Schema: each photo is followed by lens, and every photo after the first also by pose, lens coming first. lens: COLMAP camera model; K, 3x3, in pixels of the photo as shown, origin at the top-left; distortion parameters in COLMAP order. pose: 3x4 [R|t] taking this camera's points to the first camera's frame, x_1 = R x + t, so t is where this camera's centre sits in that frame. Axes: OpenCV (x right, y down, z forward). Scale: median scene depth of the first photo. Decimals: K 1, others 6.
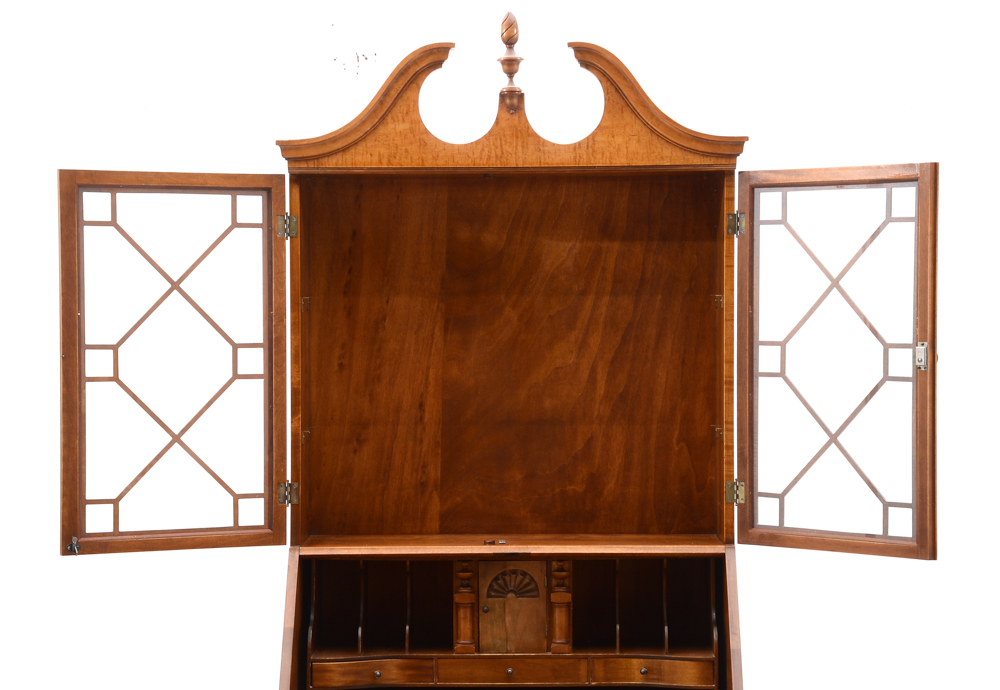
lens RADIAL K [[2527.3, 0, 481.3], [0, 2527.3, 376.2], [0, 0, 1]] dist [0.474902, 0.550052]
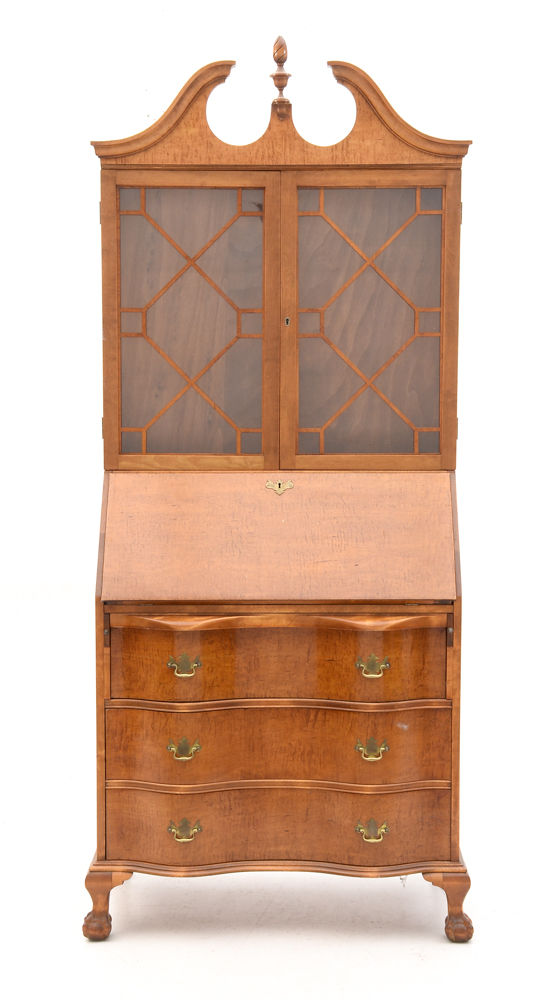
lens RADIAL K [[1622.5, 0, 270.2], [0, 1622.5, 495.4], [0, 0, 1]] dist [0.155289, 0.324448]
pose [[0.999933, 0.003710, 0.010952, -0.001556], [-0.004624, 0.996401, 0.084640, 0.010812], [-0.010599, -0.084685, 0.996351, 0.191902]]
